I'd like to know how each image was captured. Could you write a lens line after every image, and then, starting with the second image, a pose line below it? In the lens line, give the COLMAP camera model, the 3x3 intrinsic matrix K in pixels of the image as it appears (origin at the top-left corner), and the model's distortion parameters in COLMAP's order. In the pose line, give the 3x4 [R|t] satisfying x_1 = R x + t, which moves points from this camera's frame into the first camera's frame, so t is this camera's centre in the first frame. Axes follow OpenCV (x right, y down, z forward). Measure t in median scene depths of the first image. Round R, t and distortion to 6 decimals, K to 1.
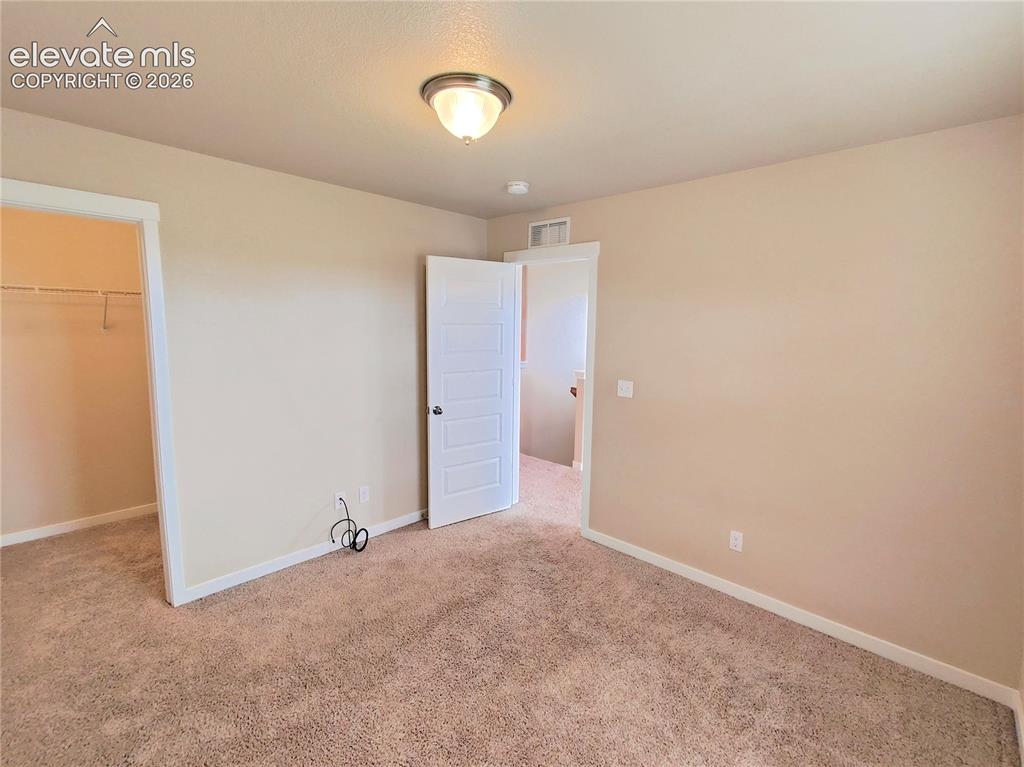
lens RADIAL K [[474.1, 0, 510.1], [0, 474.1, 384.6], [0, 0, 1]] dist [-0.000463, 0.000195]
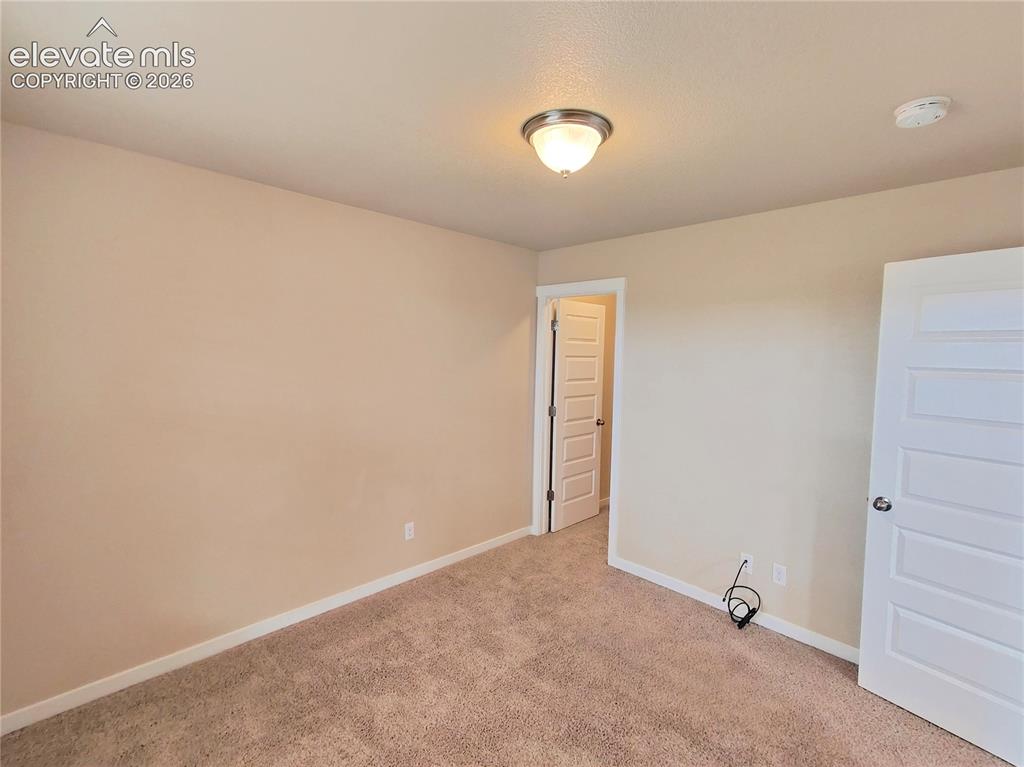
lens RADIAL K [[474.1, 0, 510.1], [0, 474.1, 384.6], [0, 0, 1]] dist [-0.000463, 0.000195]
pose [[-0.039246, 0.045825, -0.998178, 0.610378], [-0.170113, 0.984059, 0.051865, -0.063197], [0.984643, 0.171838, -0.030824, 0.637316]]
